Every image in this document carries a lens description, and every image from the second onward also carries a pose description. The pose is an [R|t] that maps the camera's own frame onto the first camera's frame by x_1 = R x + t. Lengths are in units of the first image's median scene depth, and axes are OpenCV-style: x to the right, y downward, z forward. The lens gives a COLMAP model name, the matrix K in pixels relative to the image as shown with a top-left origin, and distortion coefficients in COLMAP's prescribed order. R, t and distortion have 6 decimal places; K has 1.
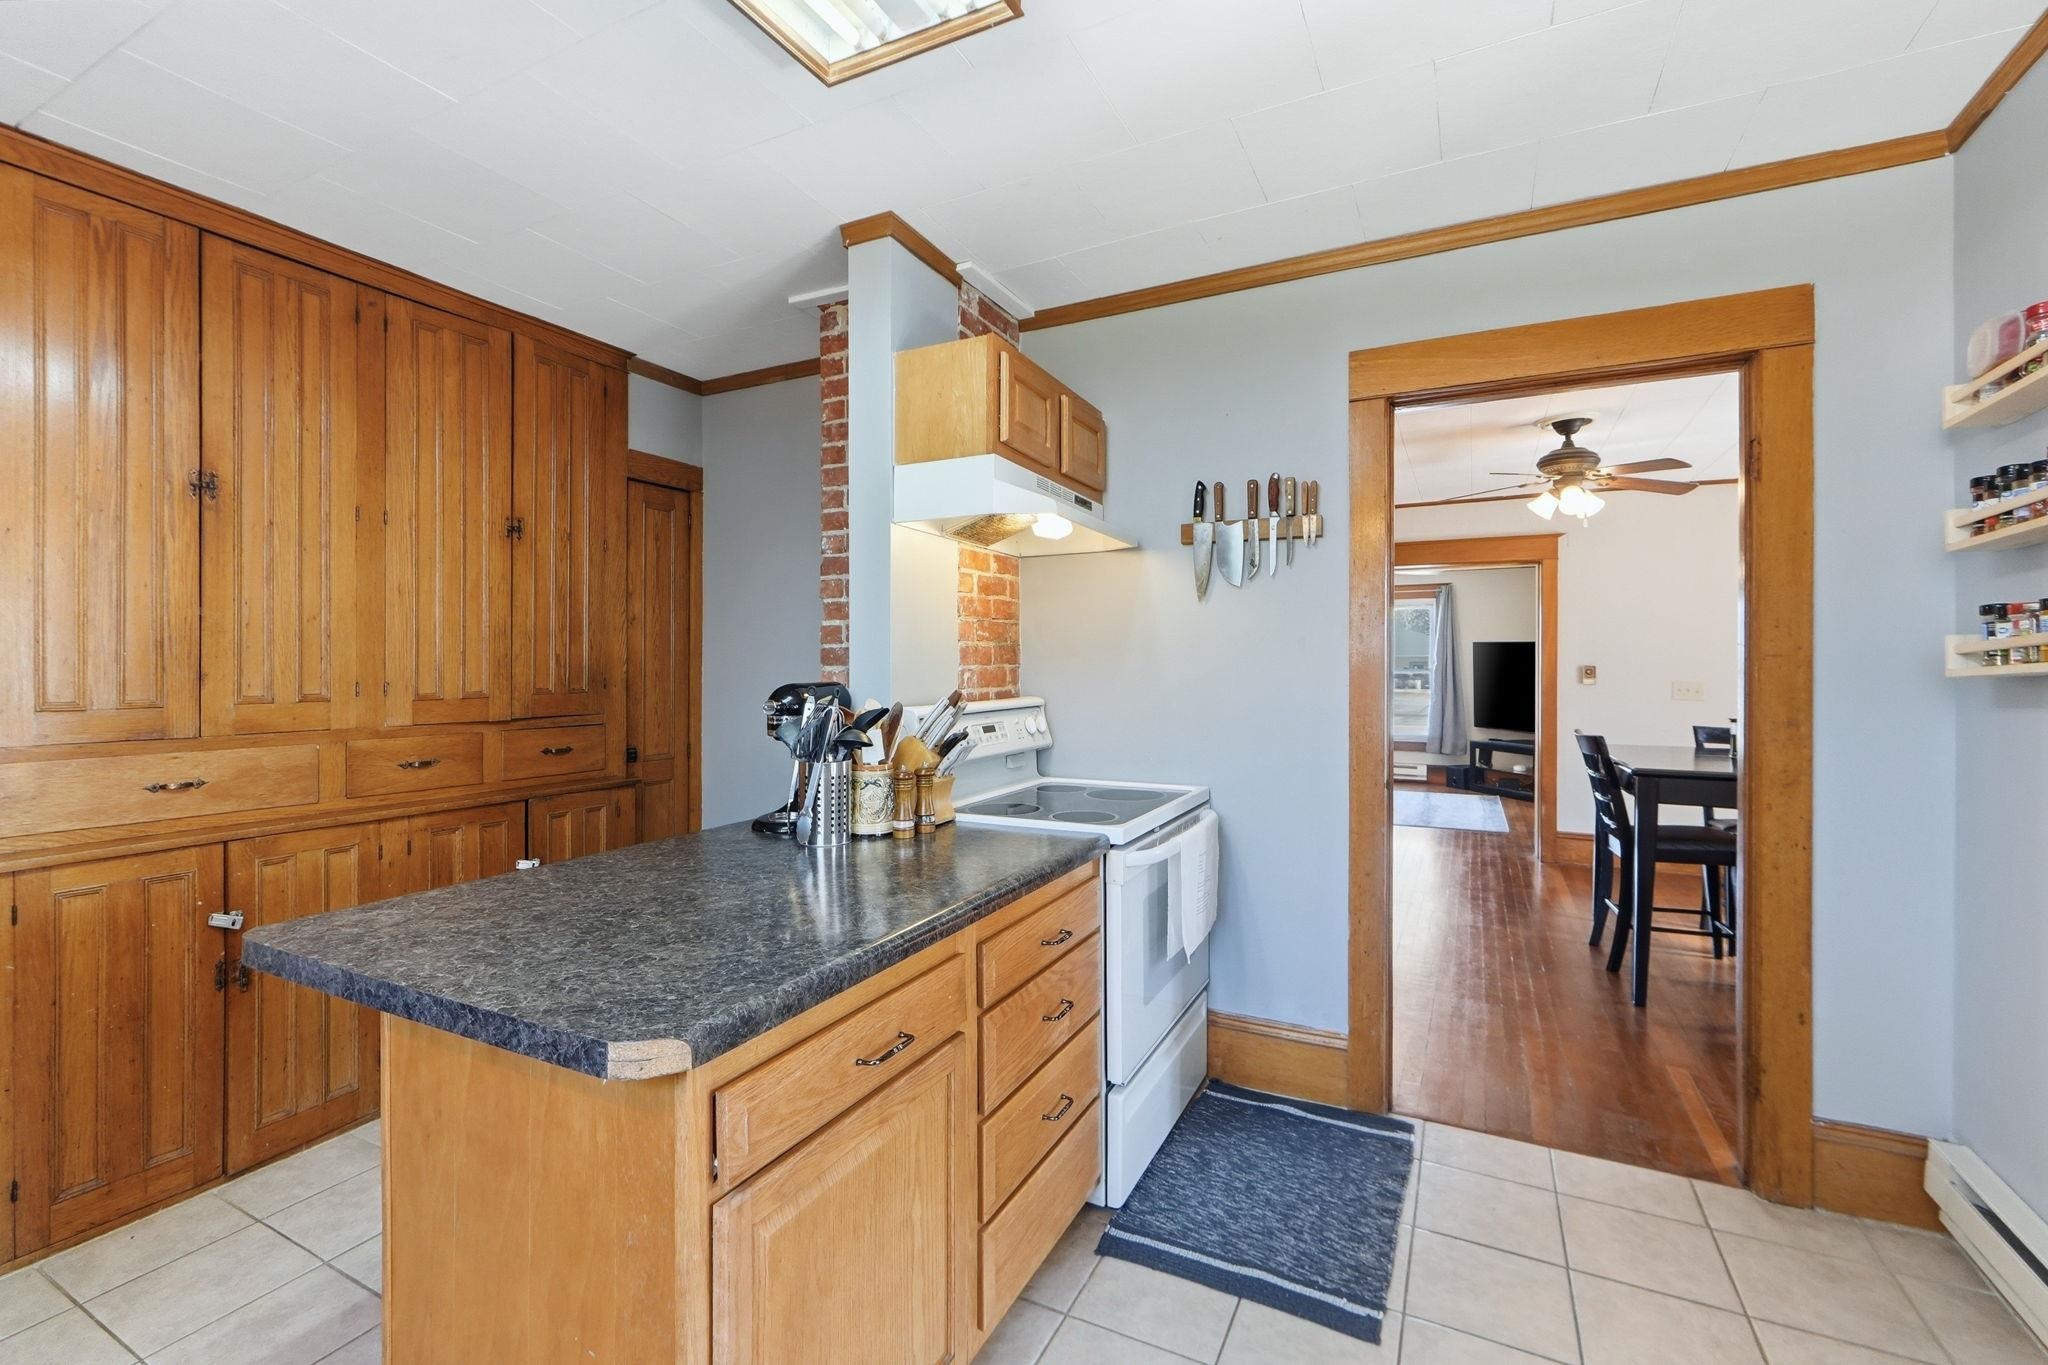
lens RADIAL K [[888.9, 0, 1013.0], [0, 888.9, 661.8], [0, 0, 1]] dist [-0.007256, 0.001857]
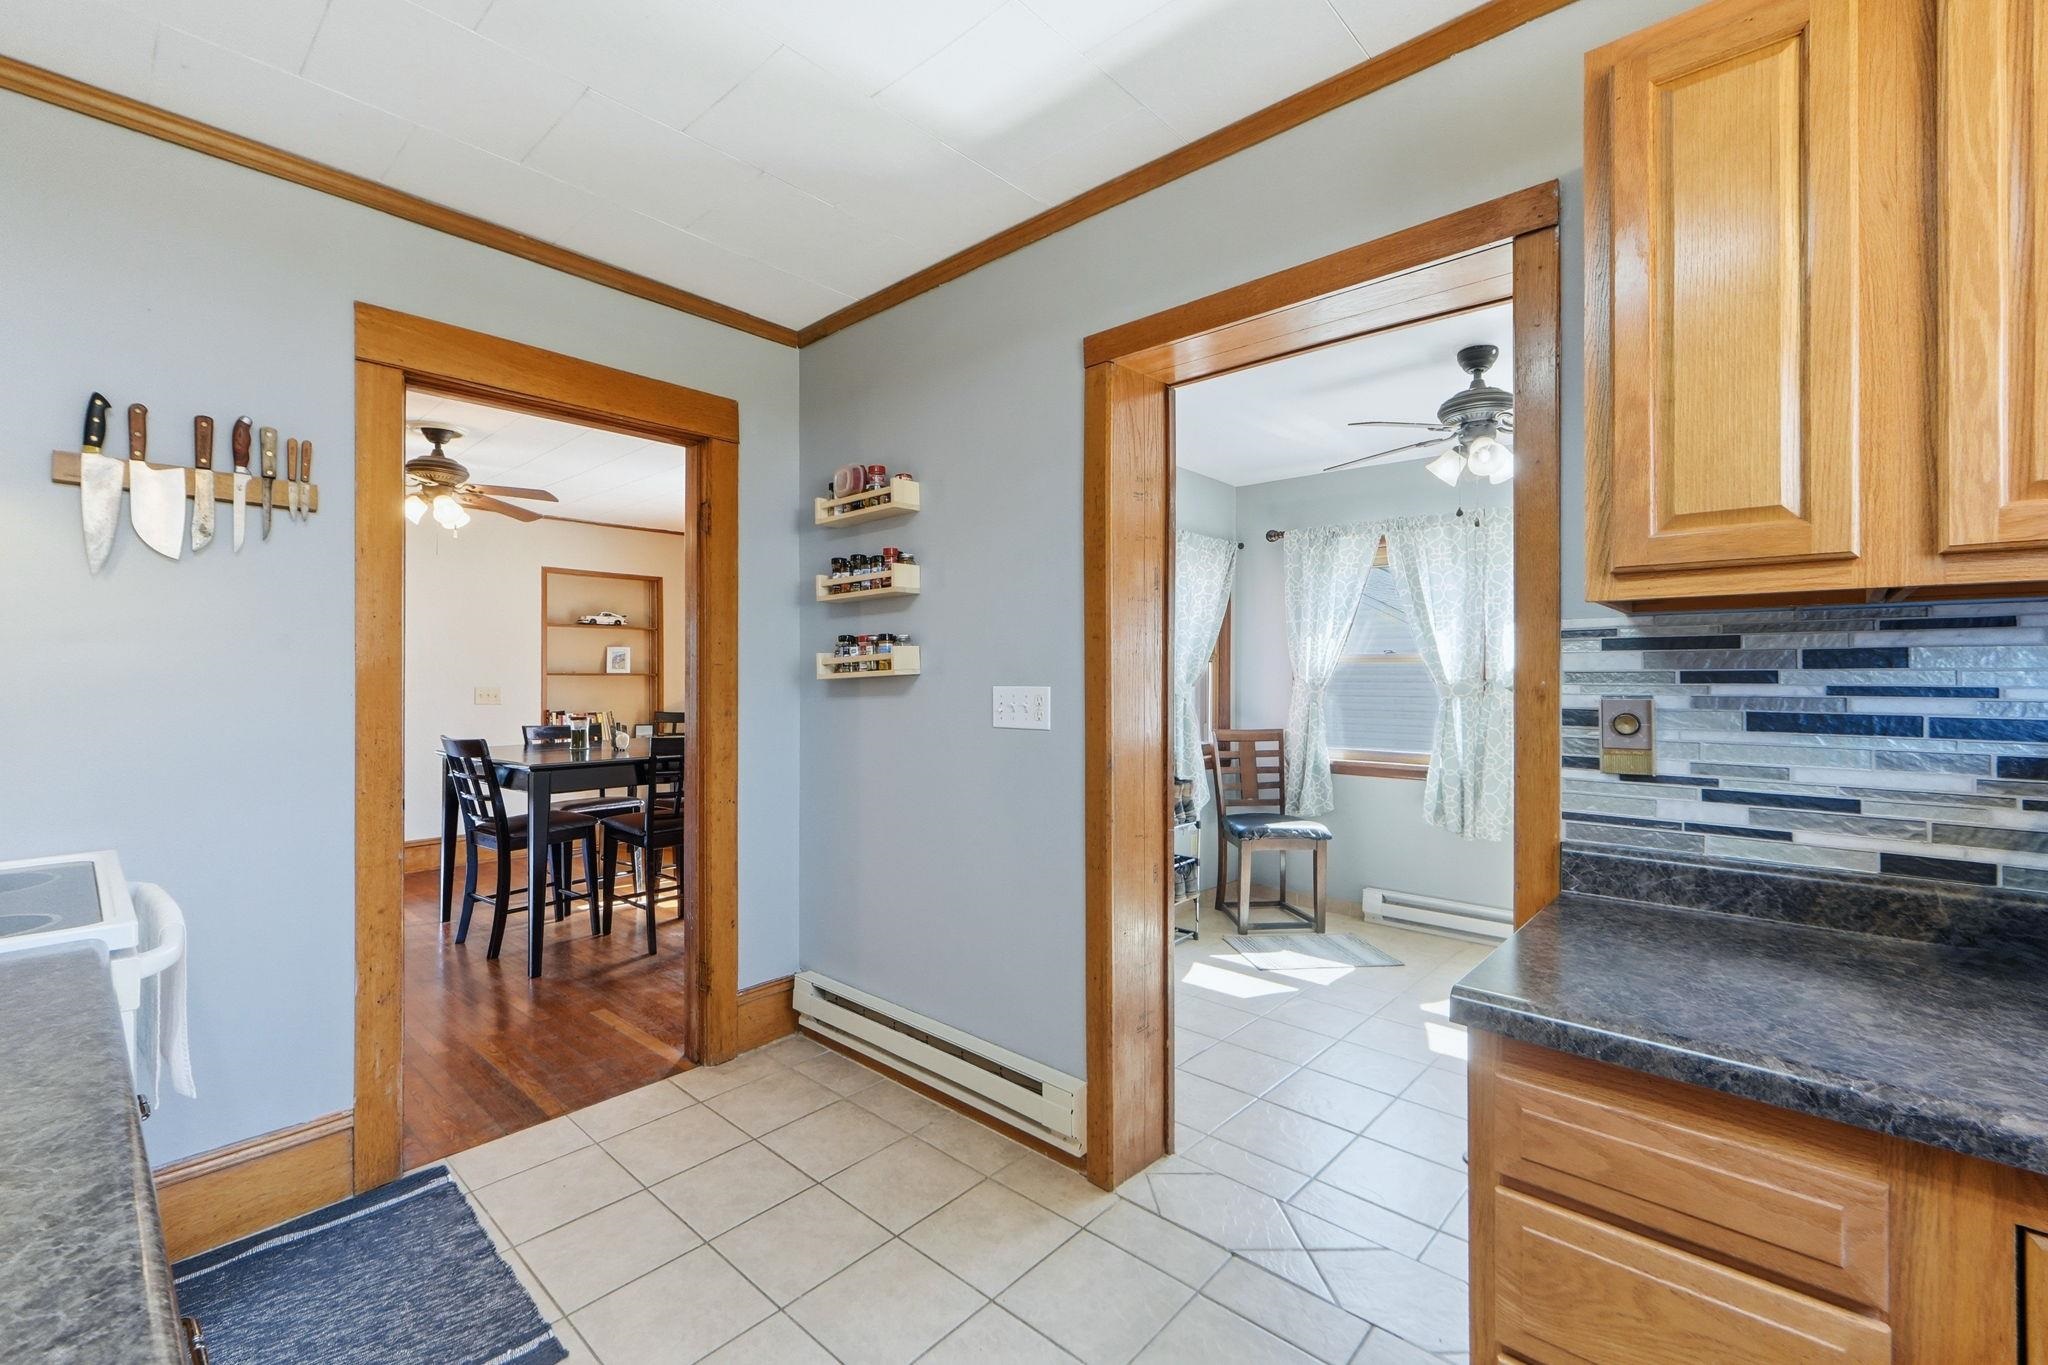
lens RADIAL K [[867.7, 0, 1028.3], [0, 867.7, 673.9], [0, 0, 1]] dist [0.001236, 0.000382]
pose [[0.236327, 0.000970, 0.971673, -0.300816], [-0.004191, 0.999991, 0.000021, 0.004677], [-0.971665, -0.004077, 0.236329, 0.199612]]
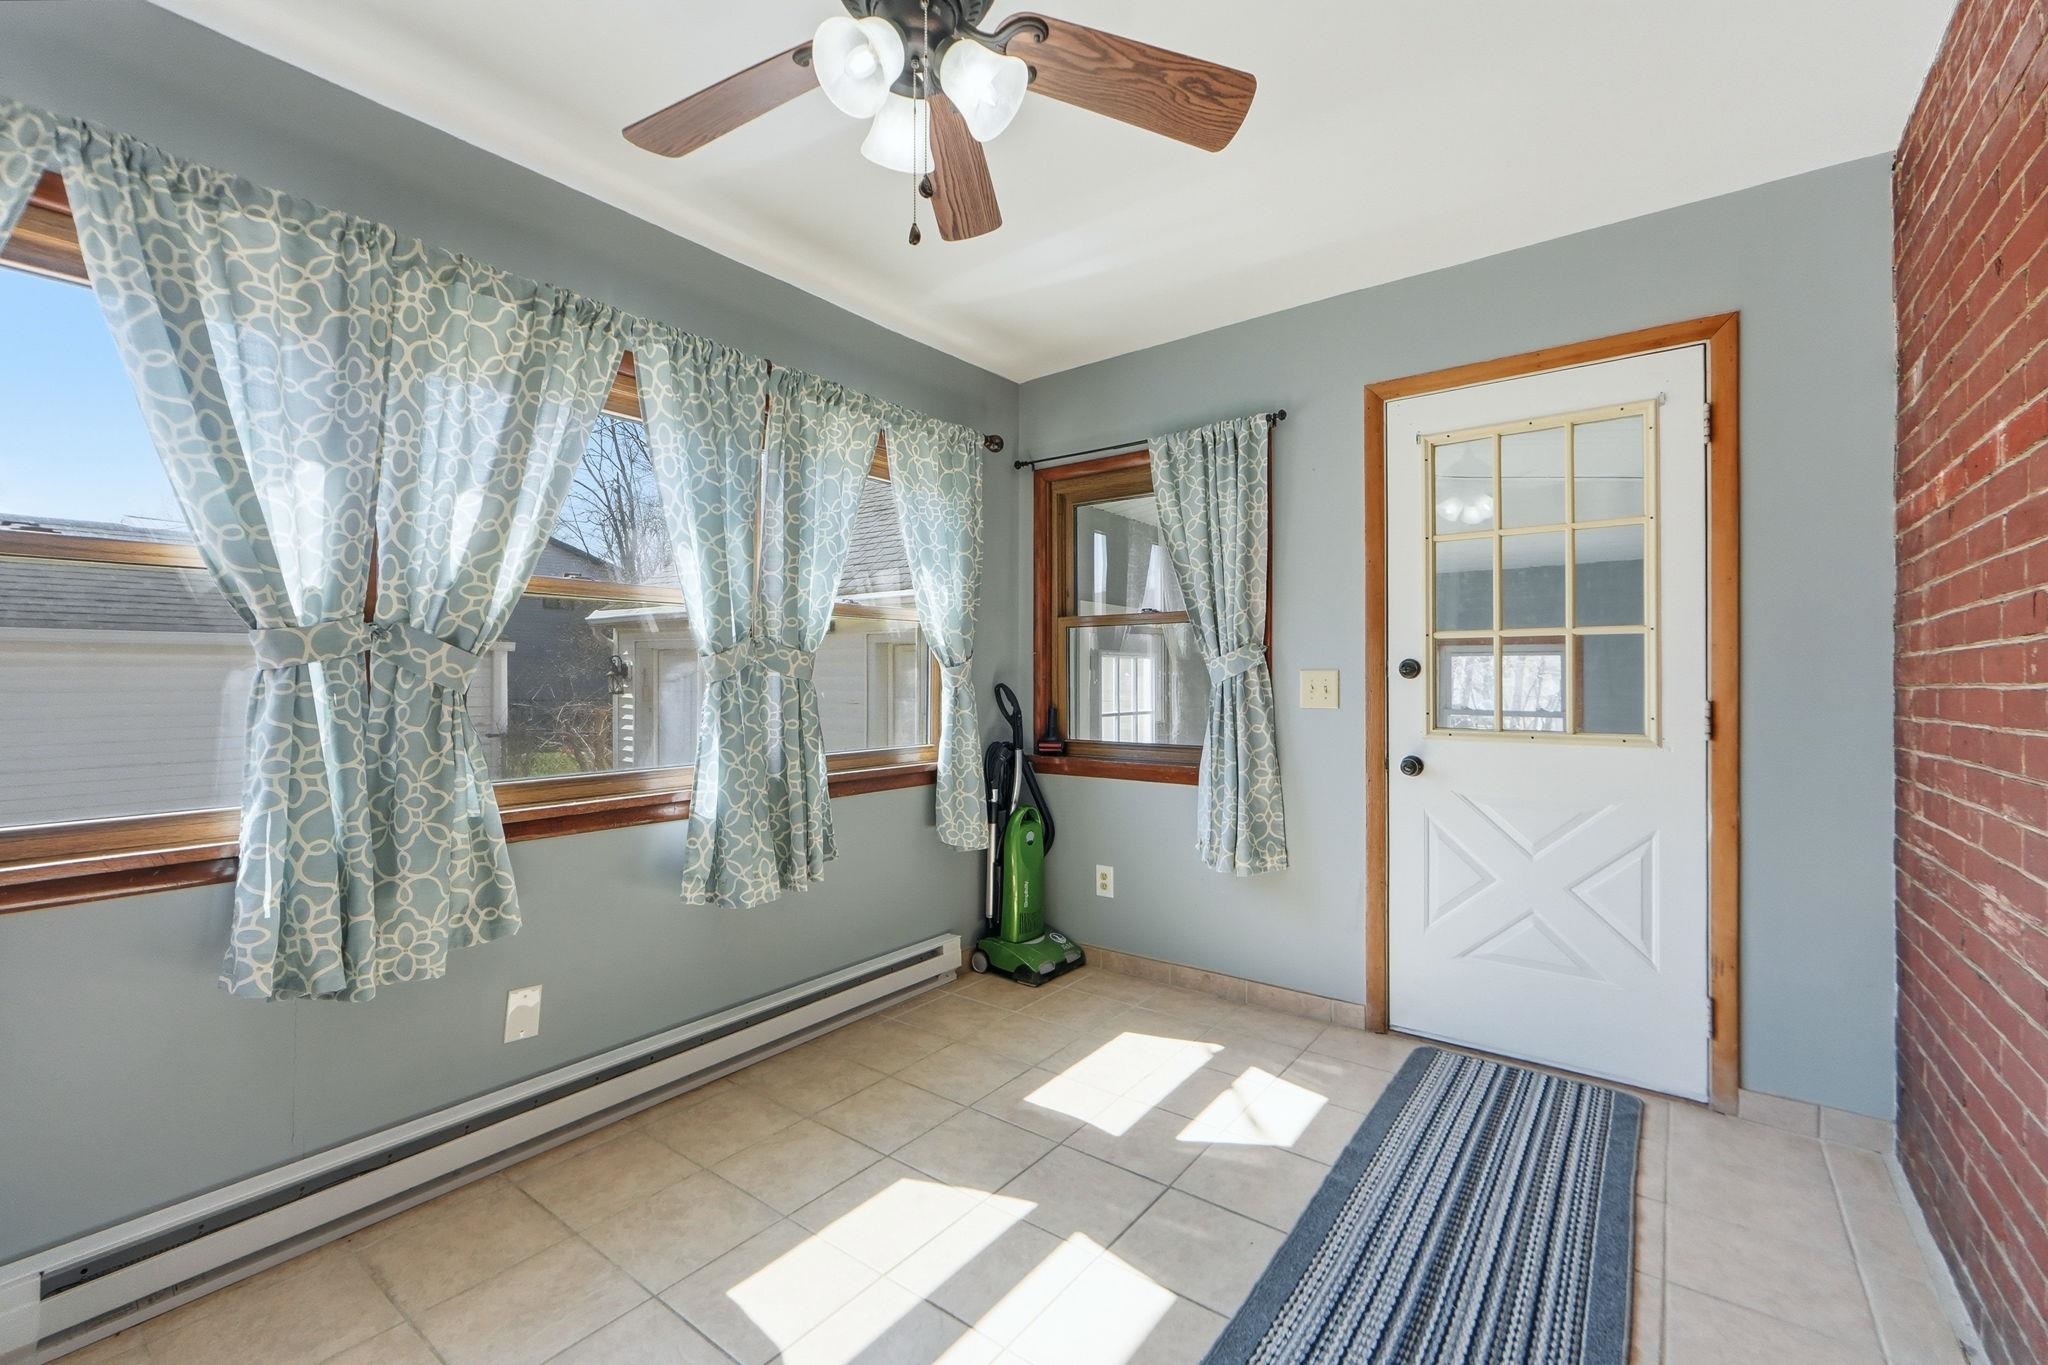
lens RADIAL K [[867.7, 0, 1011.4], [0, 867.7, 672.2], [0, 0, 1]] dist [0.001236, 0.000382]
pose [[-0.985942, -0.005269, 0.167003, 0.994172], [-0.005960, 0.999976, -0.003635, 0.059879], [-0.166980, -0.004579, -0.985950, 0.394032]]
